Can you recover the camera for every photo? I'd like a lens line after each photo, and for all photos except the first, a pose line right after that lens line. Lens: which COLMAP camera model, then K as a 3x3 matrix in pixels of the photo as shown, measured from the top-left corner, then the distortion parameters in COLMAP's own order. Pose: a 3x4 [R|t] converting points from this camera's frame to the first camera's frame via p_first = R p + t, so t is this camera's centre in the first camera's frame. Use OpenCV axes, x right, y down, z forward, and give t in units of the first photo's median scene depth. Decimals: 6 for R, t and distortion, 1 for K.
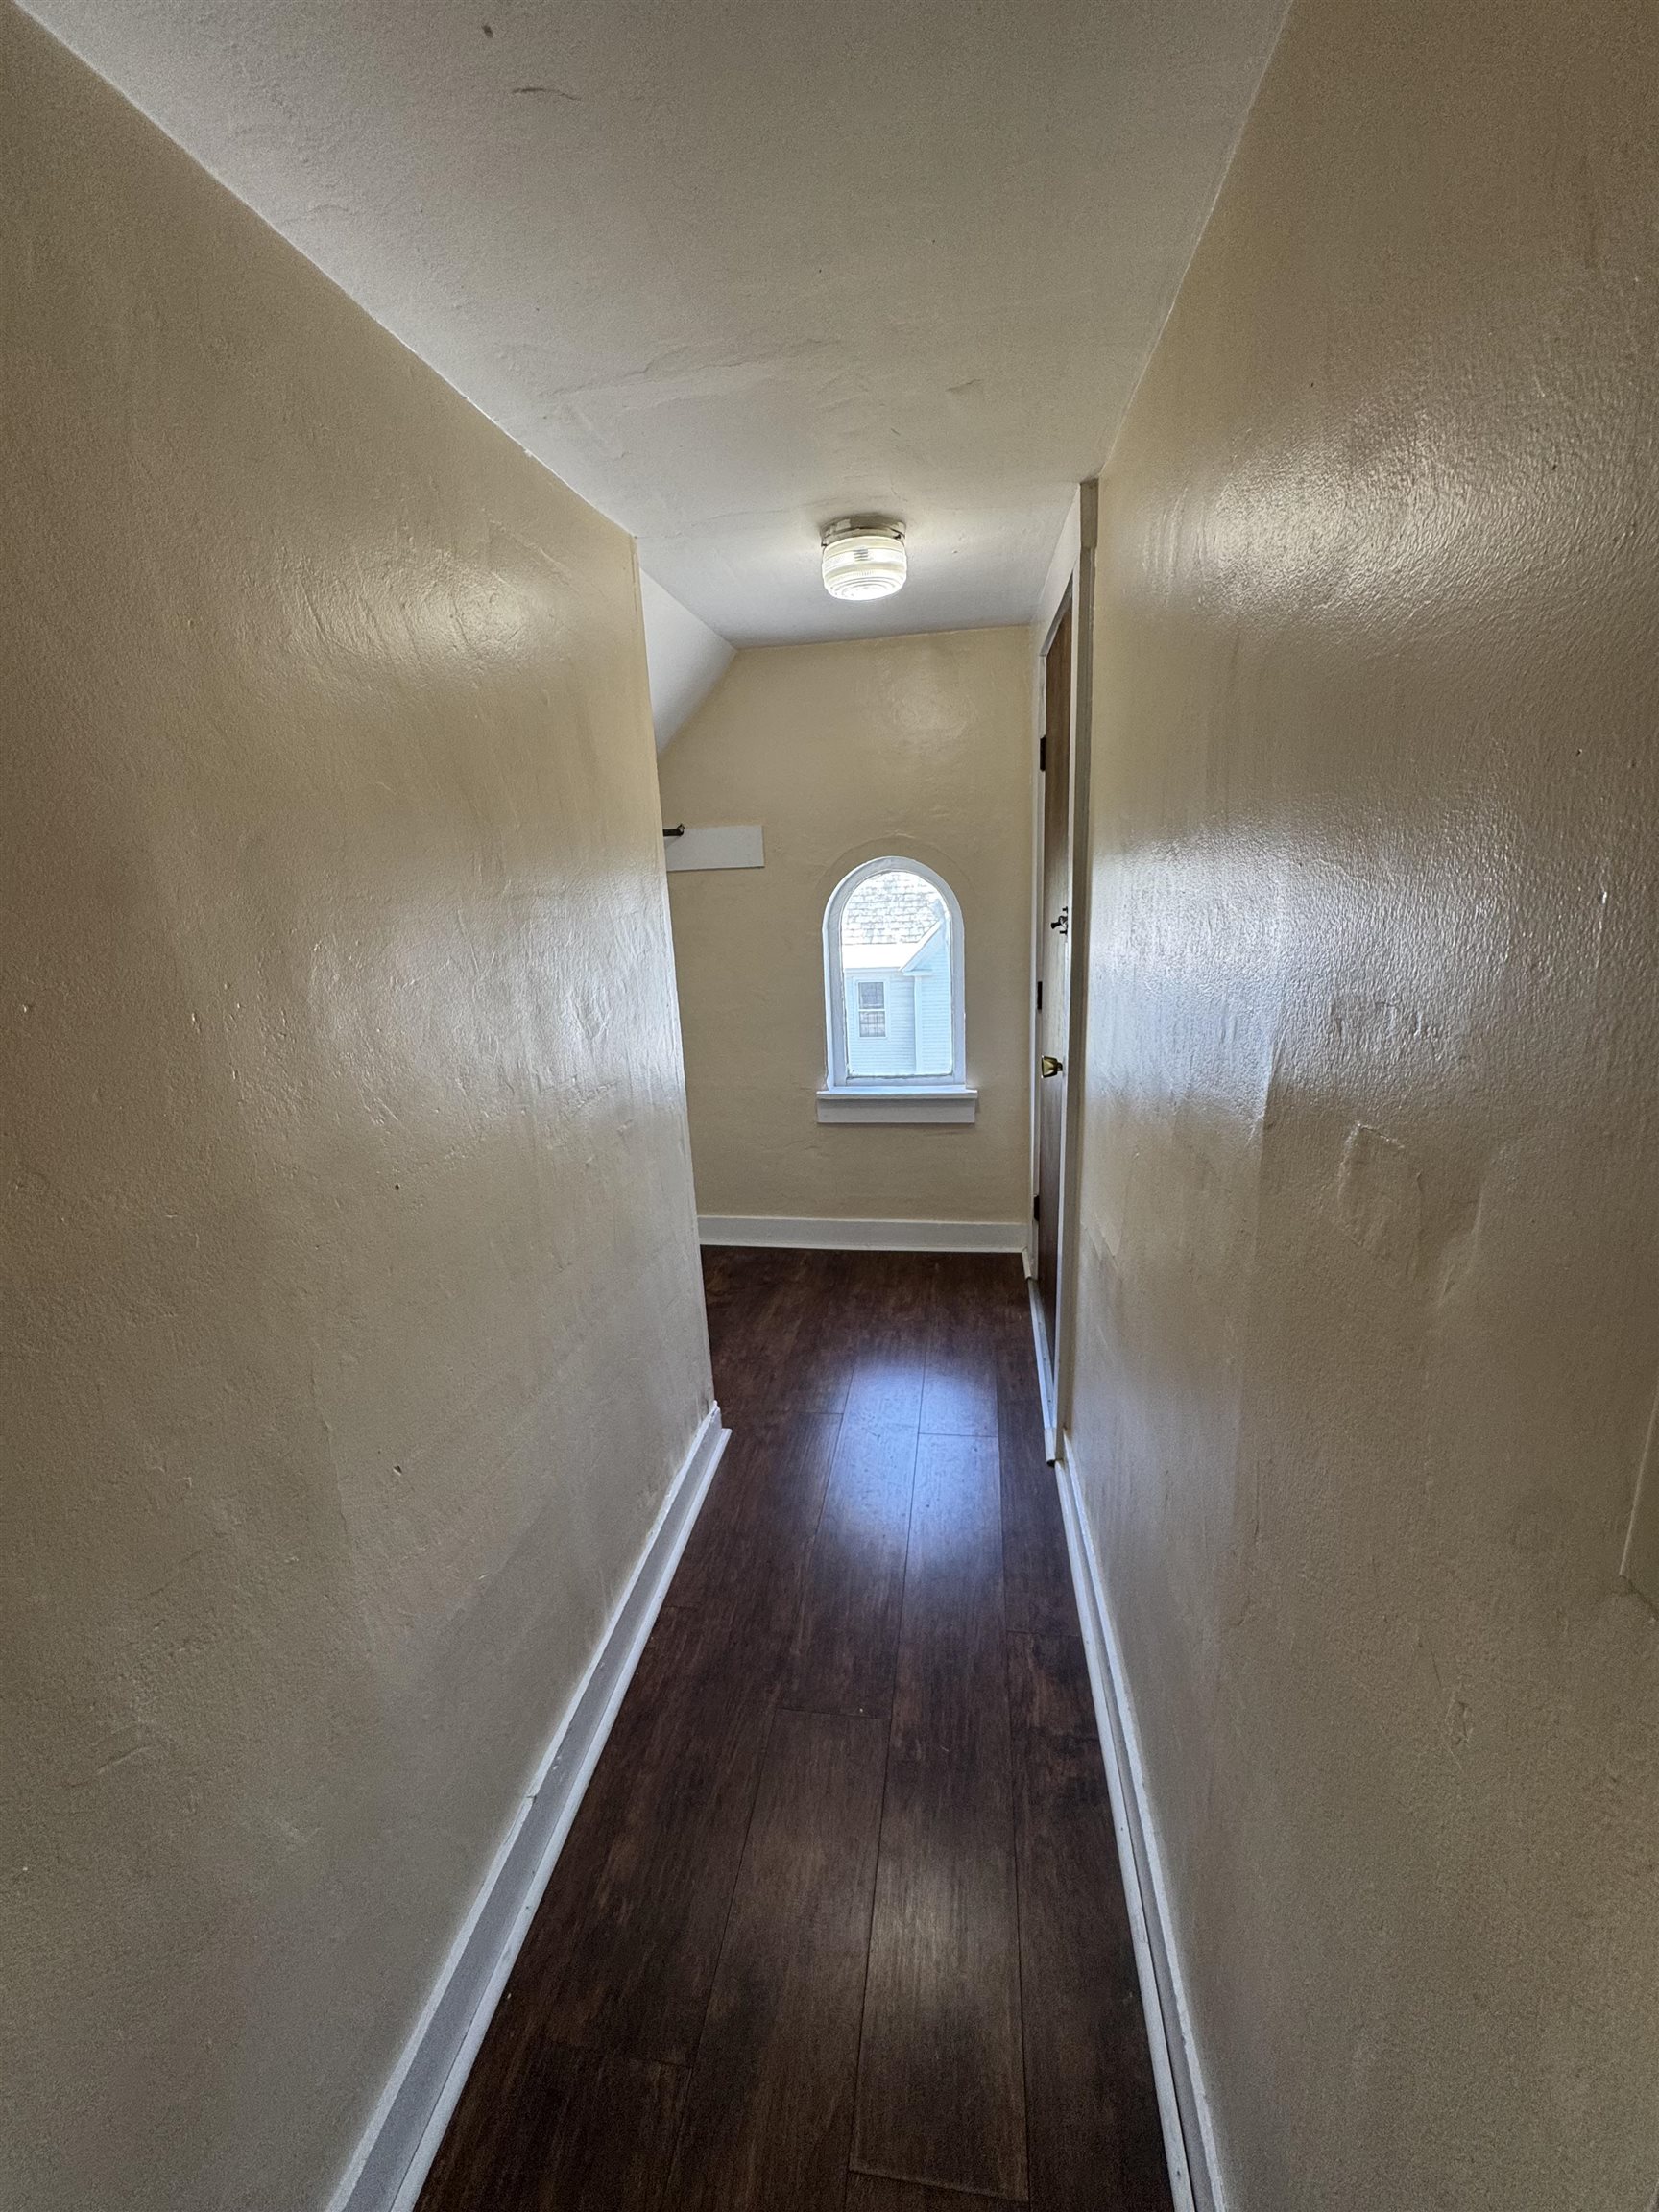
lens RADIAL K [[896.8, 0, 829.5], [0, 896.8, 1106.0], [0, 0, 1]] dist [-0.011880, 0.005232]
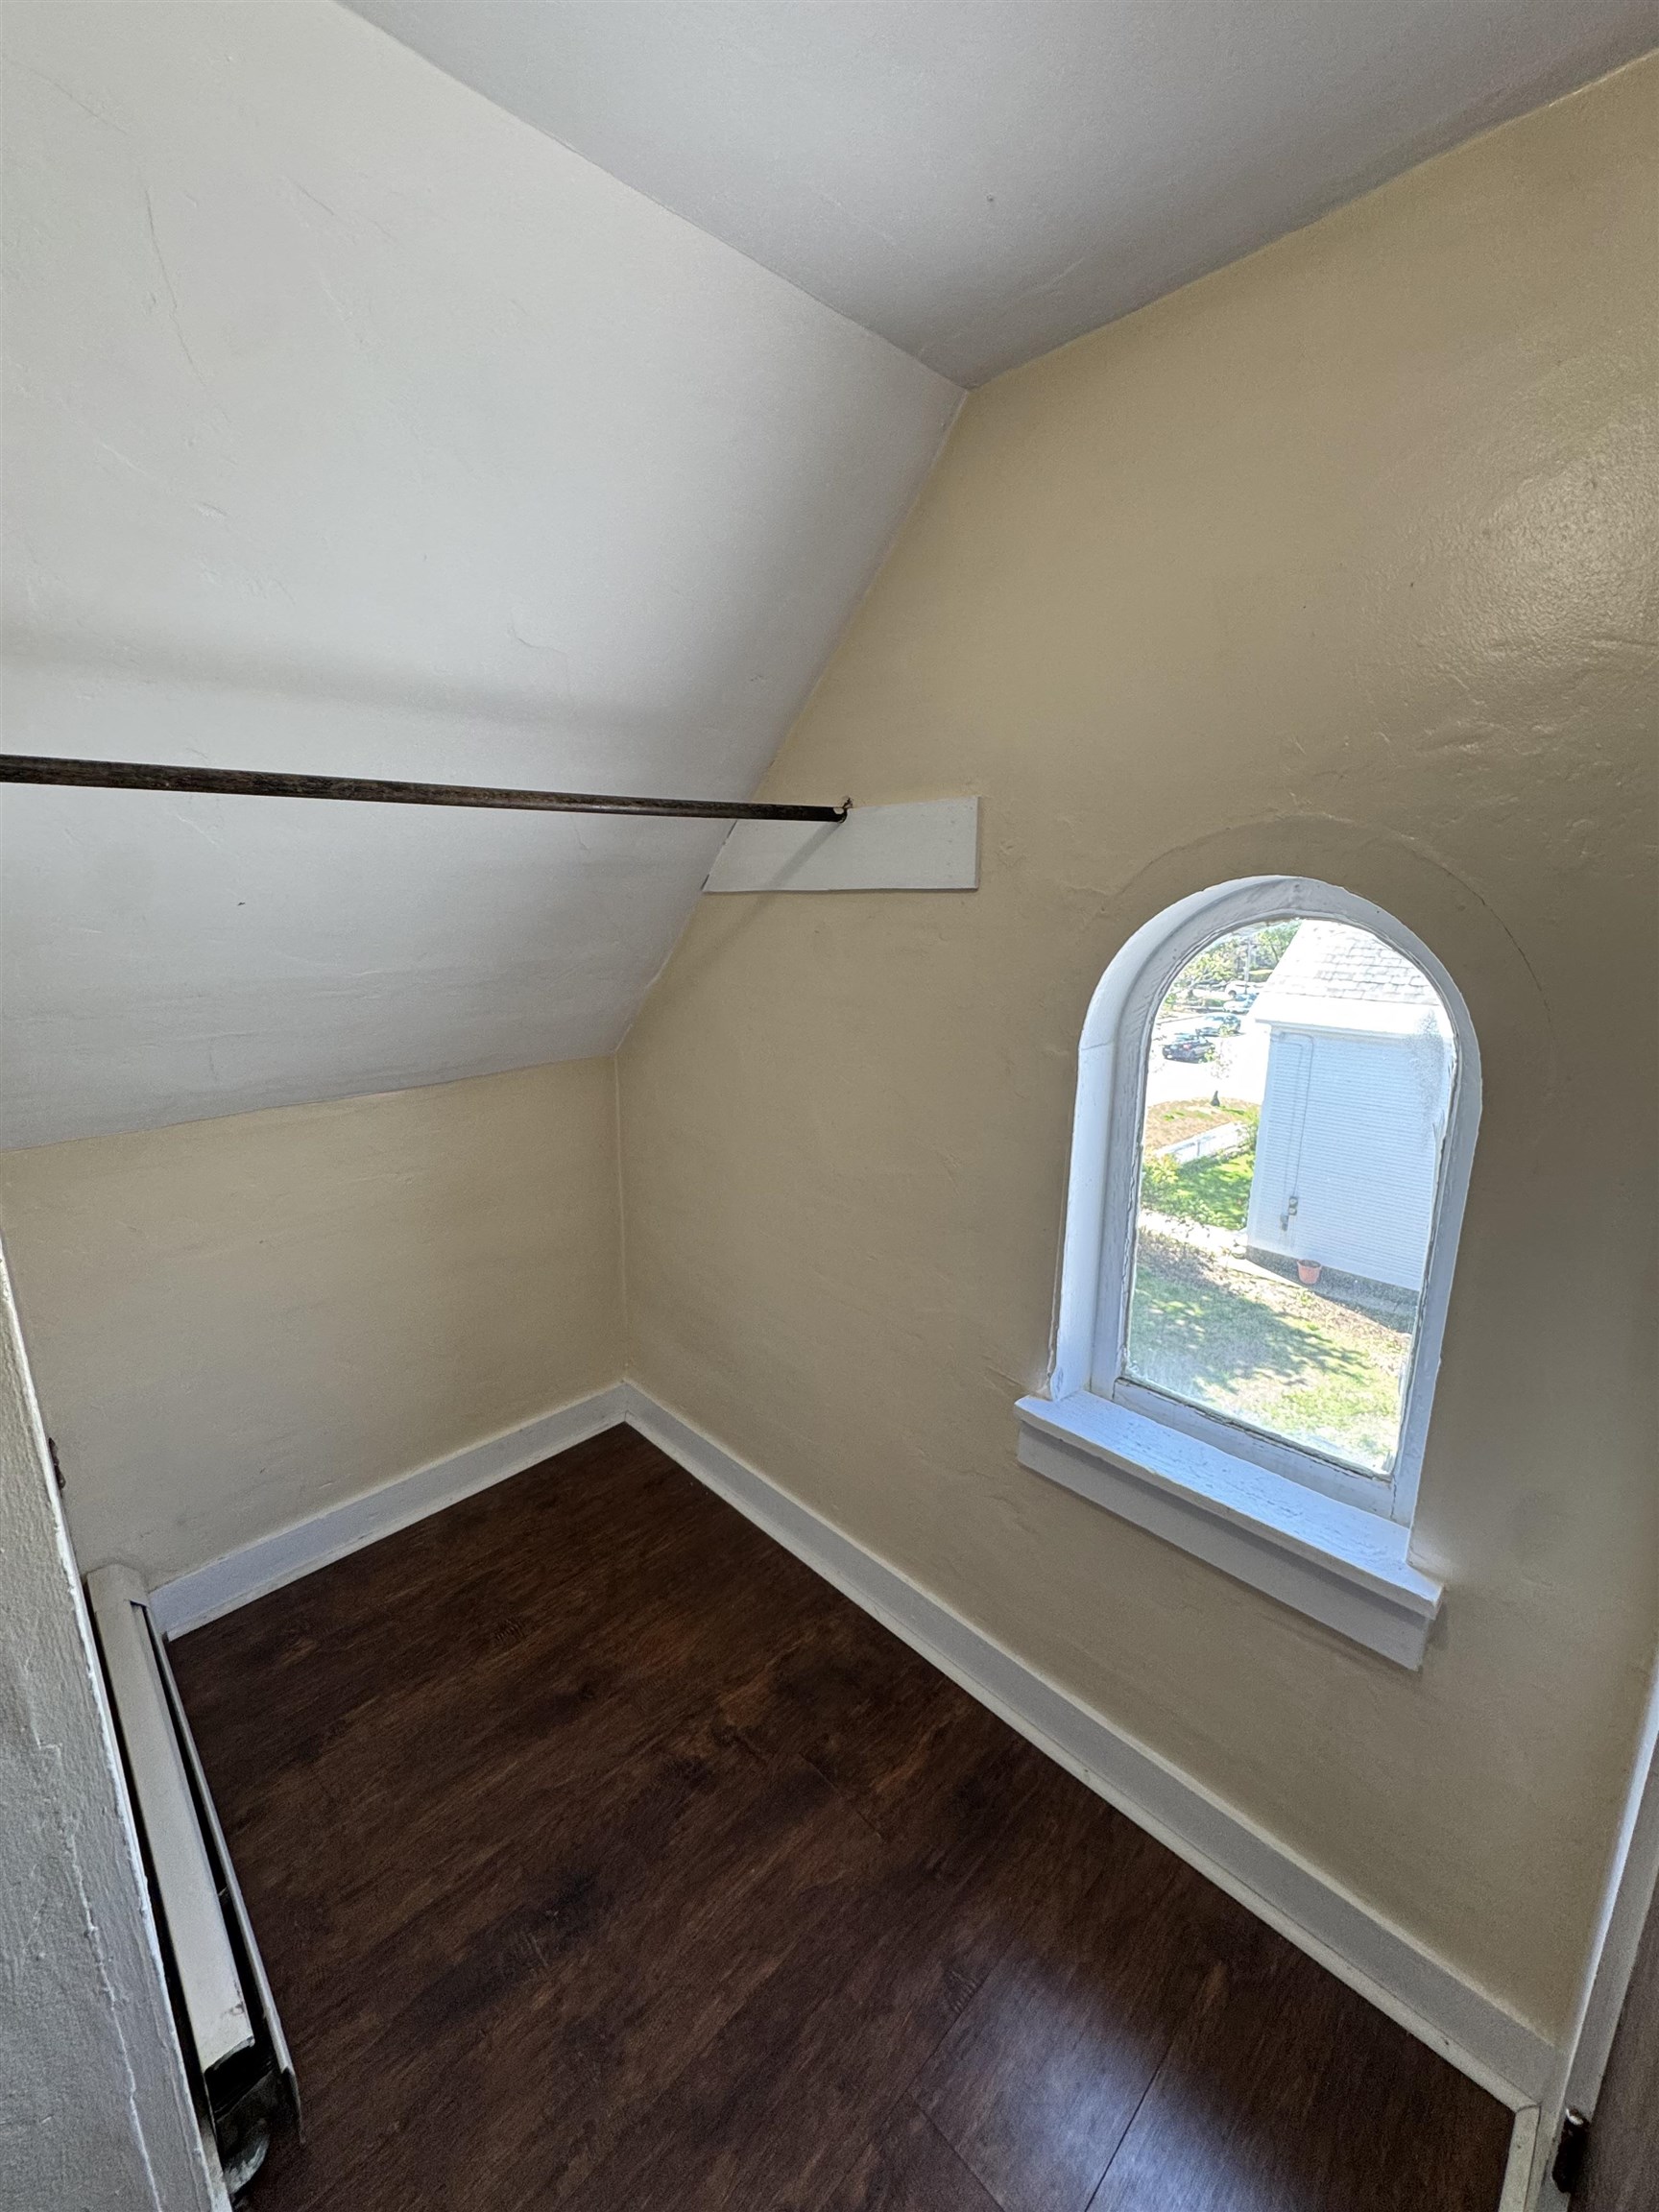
lens RADIAL K [[884.1, 0, 836.2], [0, 884.1, 1095.7], [0, 0, 1]] dist [-0.002924, -0.000237]
pose [[0.792101, 0.177794, -0.583922, 0.147998], [-0.185578, 0.981500, 0.047109, -0.173534], [0.581495, 0.071048, 0.810442, 0.607178]]
